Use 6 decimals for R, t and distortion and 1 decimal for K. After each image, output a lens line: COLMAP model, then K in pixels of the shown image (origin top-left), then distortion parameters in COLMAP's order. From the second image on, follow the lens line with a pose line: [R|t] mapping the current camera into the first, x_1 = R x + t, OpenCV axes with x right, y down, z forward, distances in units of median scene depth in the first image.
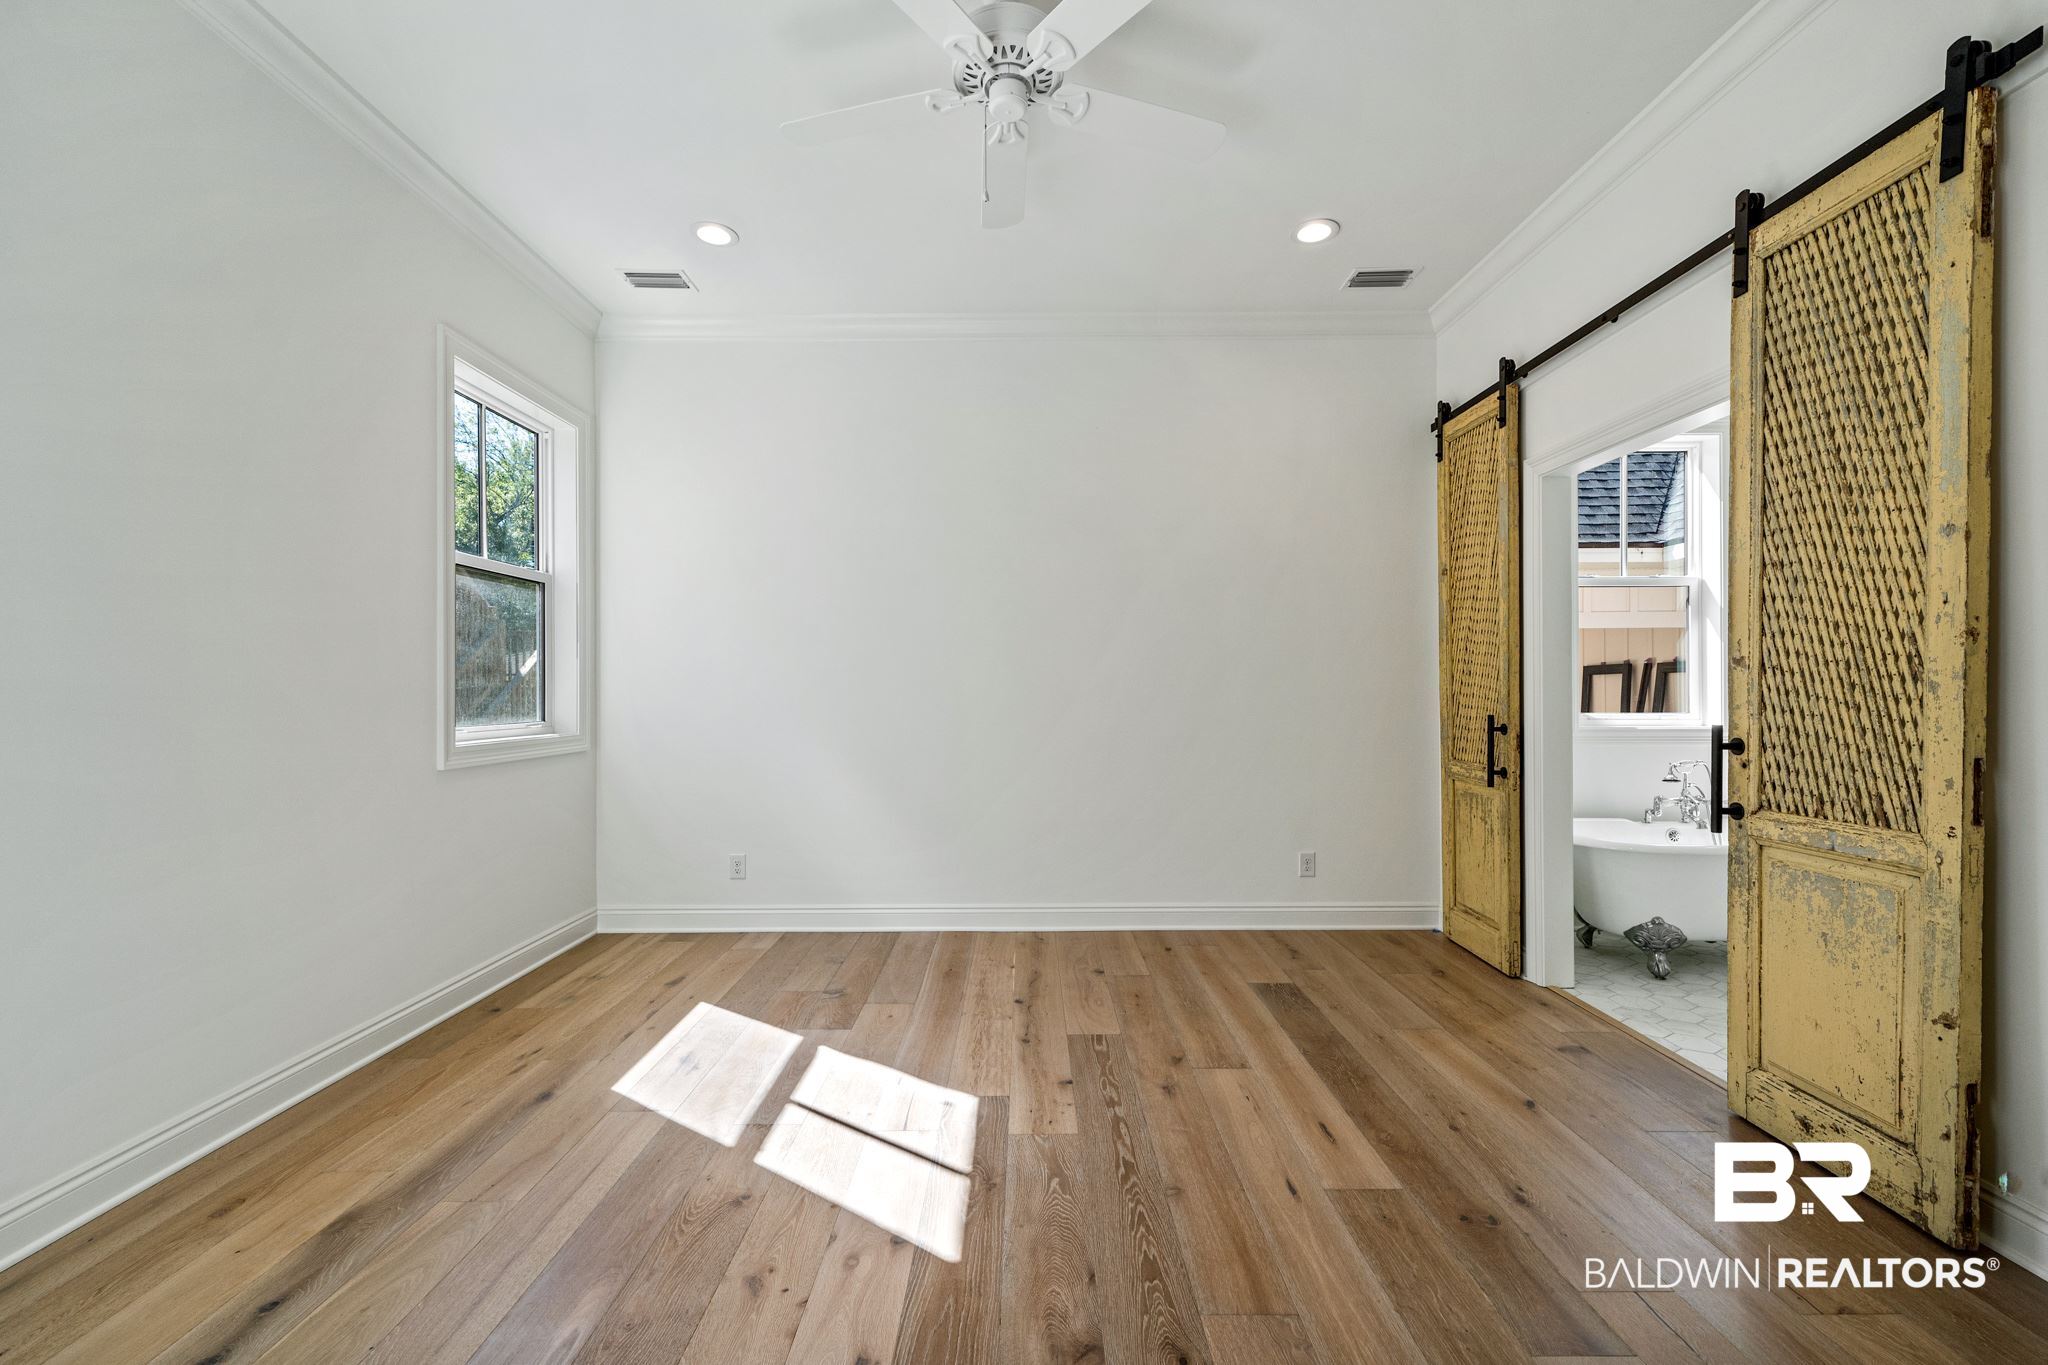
lens RADIAL K [[832.1, 0, 1030.2], [0, 832.1, 680.4], [0, 0, 1]] dist [0.009307, 0.001275]
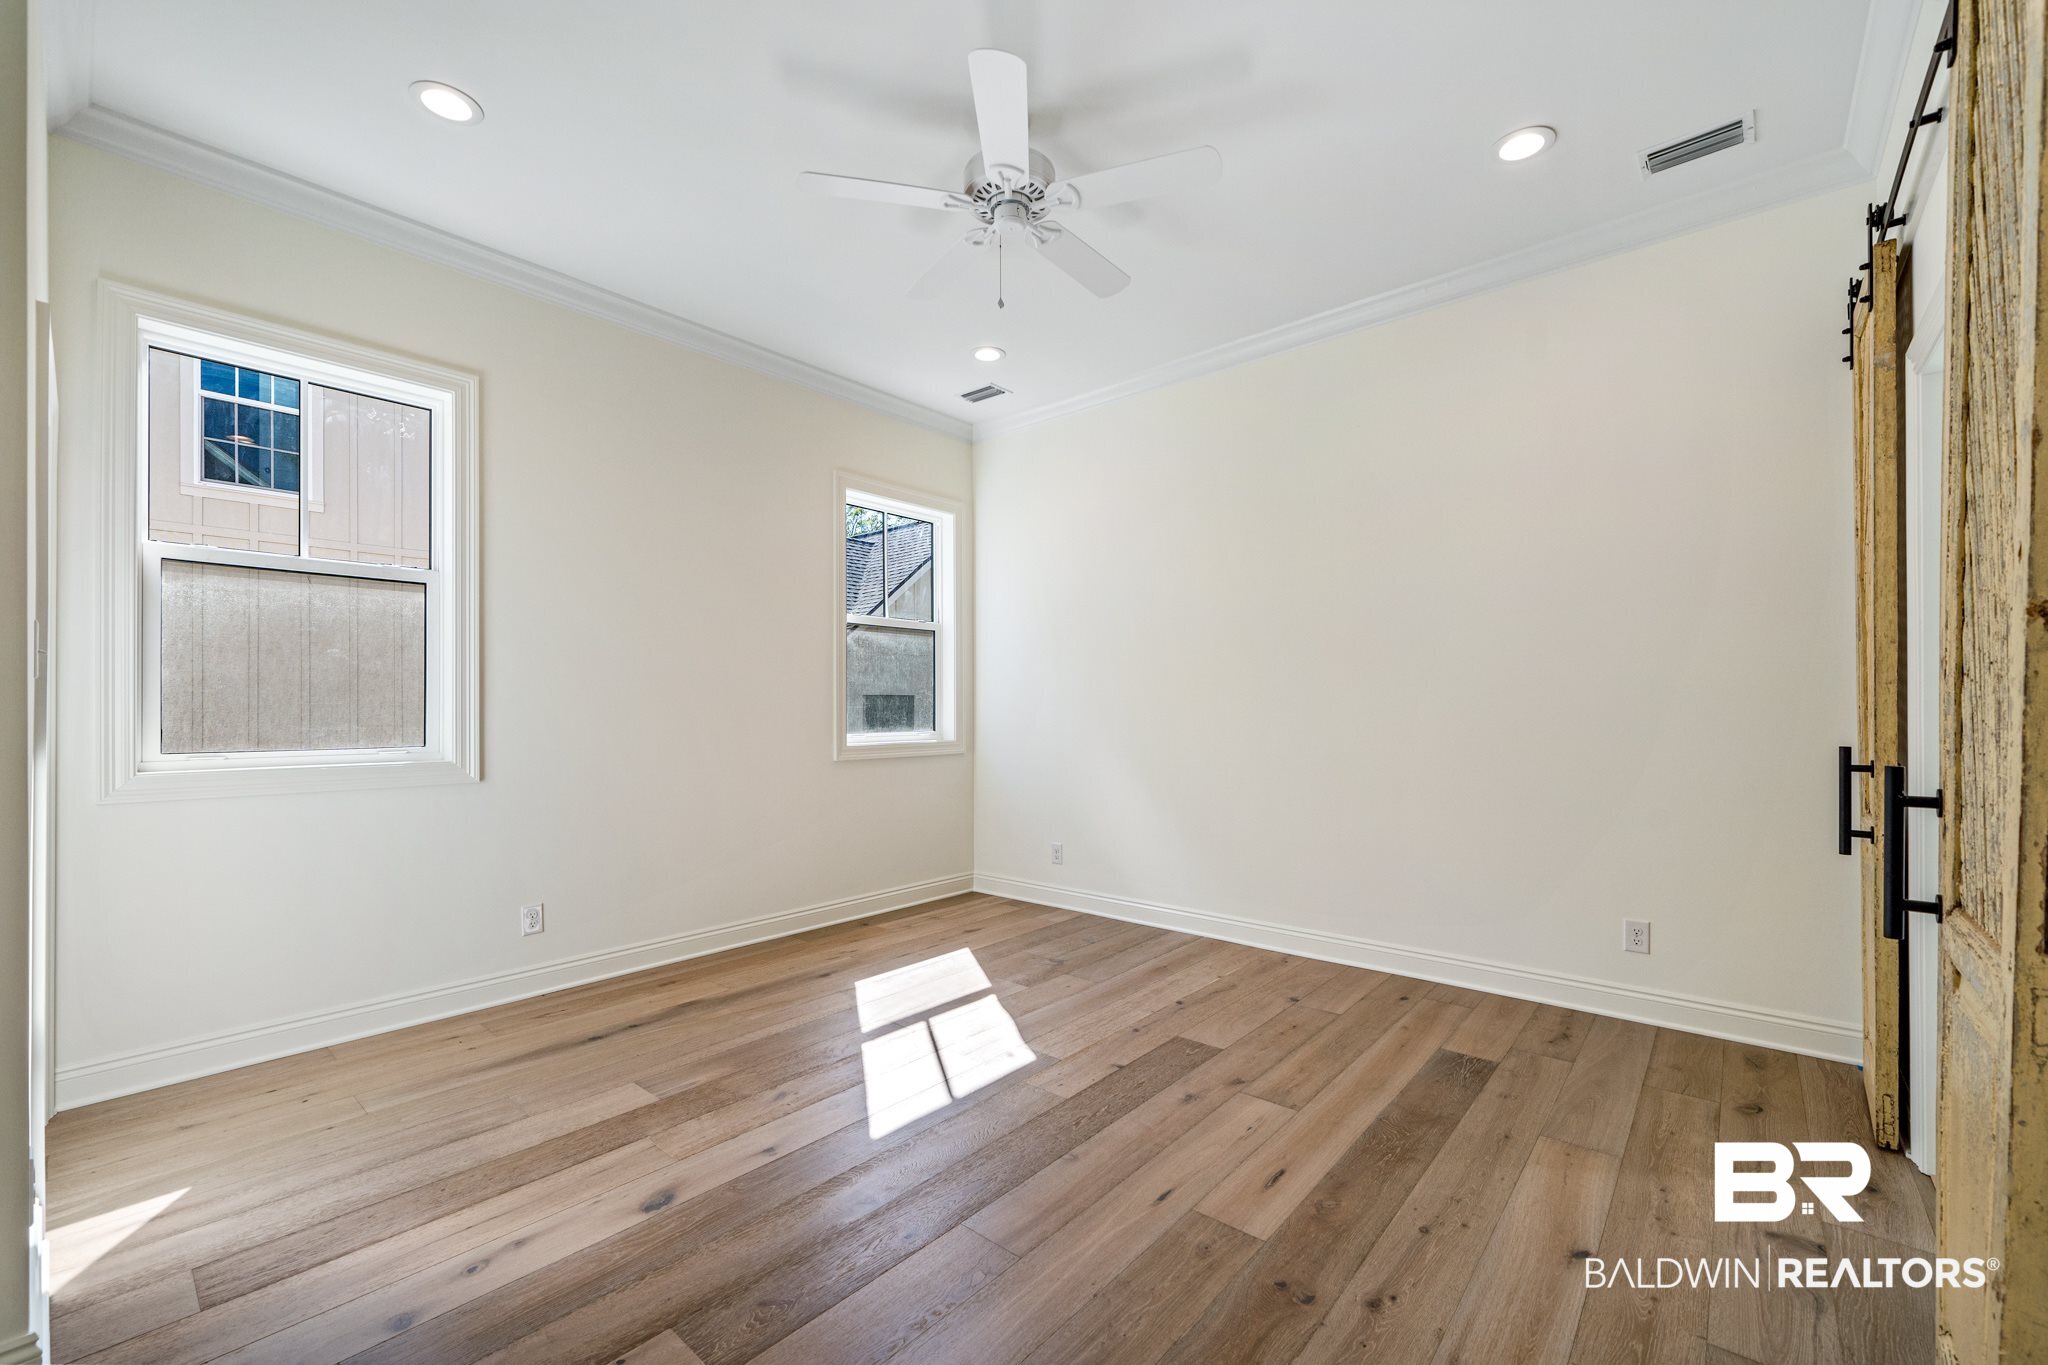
lens RADIAL K [[832.1, 0, 1033.7], [0, 832.1, 697.5], [0, 0, 1]] dist [0.009307, 0.001275]
pose [[0.758772, -0.007599, -0.651311, 0.556828], [0.007721, 0.999967, -0.002672, -0.001475], [0.651310, -0.003001, 0.758806, 0.076750]]
